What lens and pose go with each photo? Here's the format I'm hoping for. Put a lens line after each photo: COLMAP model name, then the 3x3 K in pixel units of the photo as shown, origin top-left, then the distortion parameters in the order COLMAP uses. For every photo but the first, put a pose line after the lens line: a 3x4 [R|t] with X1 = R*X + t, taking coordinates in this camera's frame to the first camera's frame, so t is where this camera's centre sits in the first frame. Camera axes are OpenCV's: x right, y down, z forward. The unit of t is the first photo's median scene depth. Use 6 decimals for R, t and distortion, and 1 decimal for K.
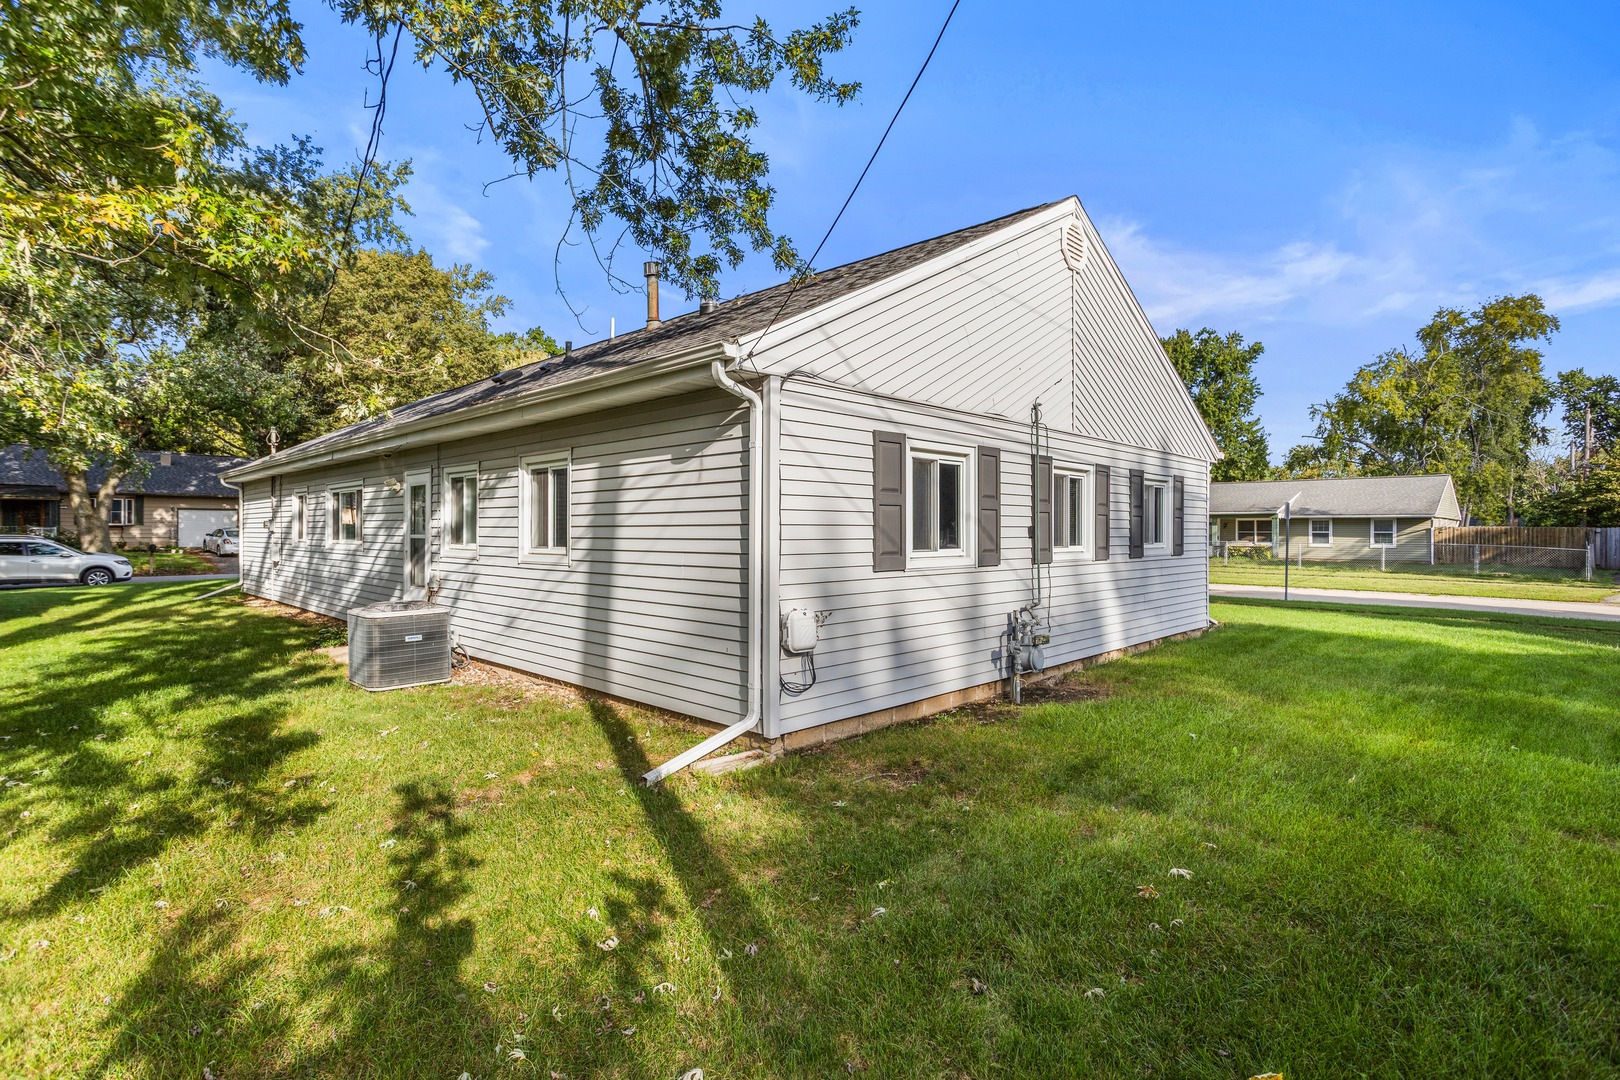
lens RADIAL K [[796.4, 0, 812.5], [0, 796.4, 509.7], [0, 0, 1]] dist [-0.061922, 0.031444]
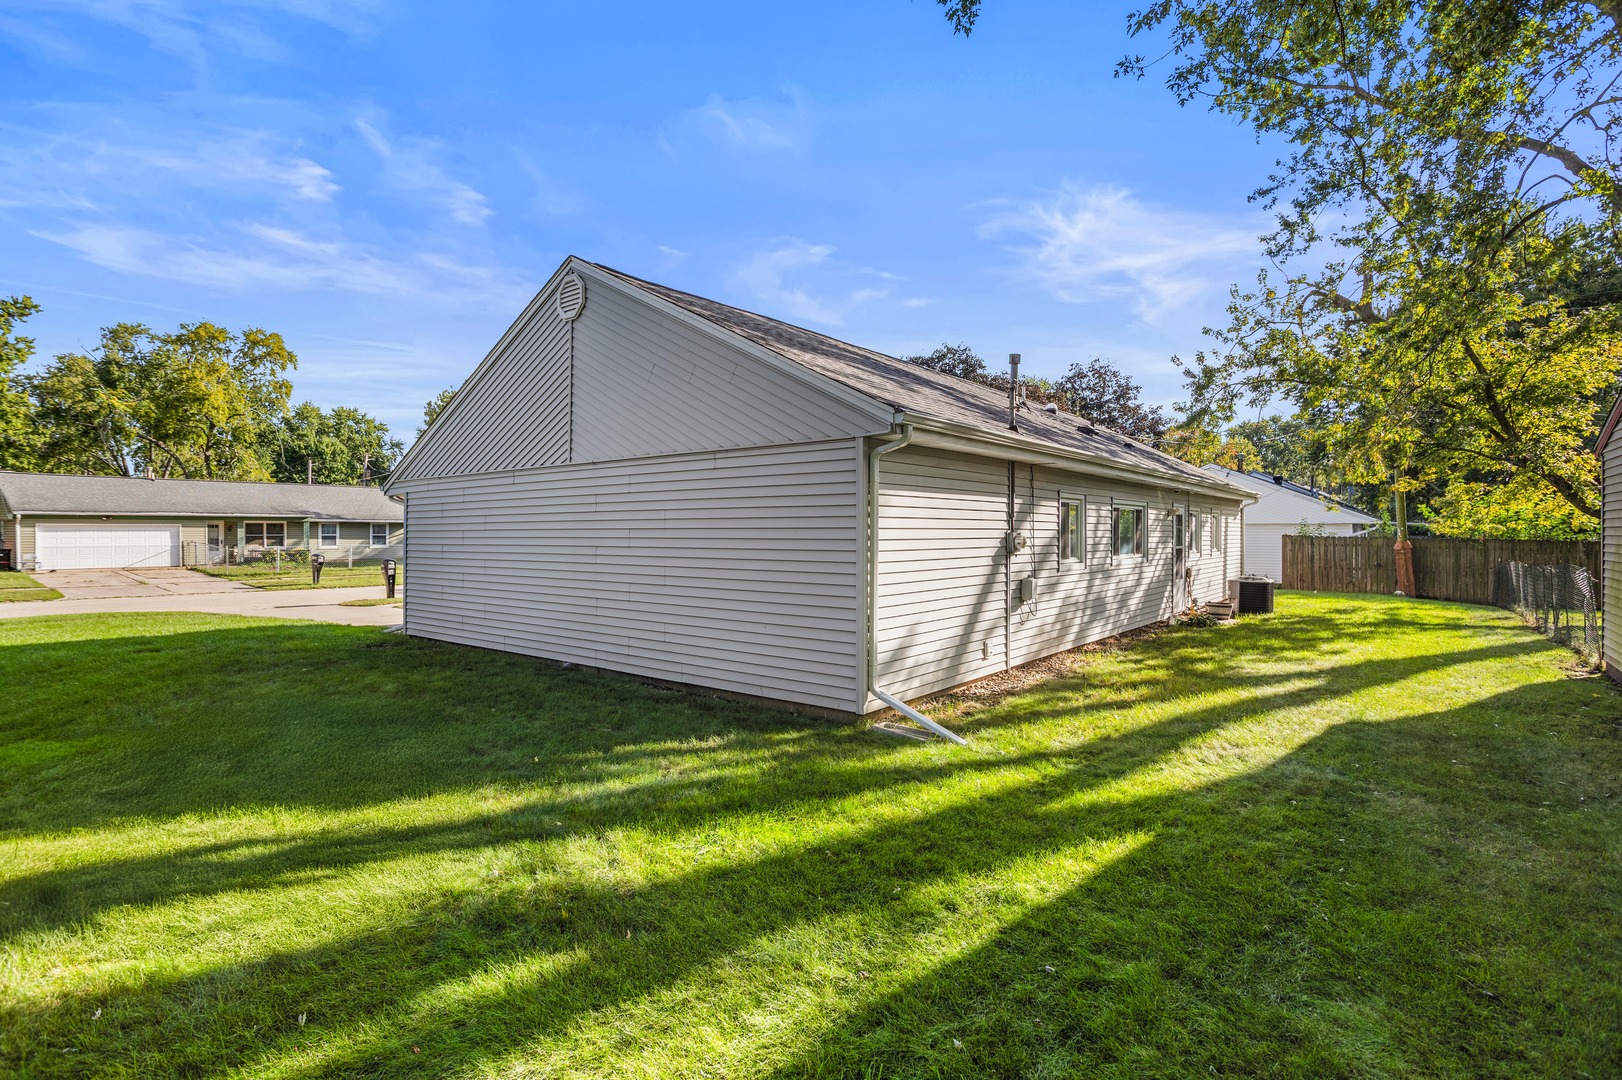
lens RADIAL K [[797.4, 0, 813.5], [0, 797.4, 509.7], [0, 0, 1]] dist [-0.061922, 0.031444]
pose [[-0.095456, 0.025725, 0.995101, -1.537945], [-0.028617, 0.999182, -0.028576, 0.019262], [-0.995022, -0.031204, -0.094641, 1.446861]]
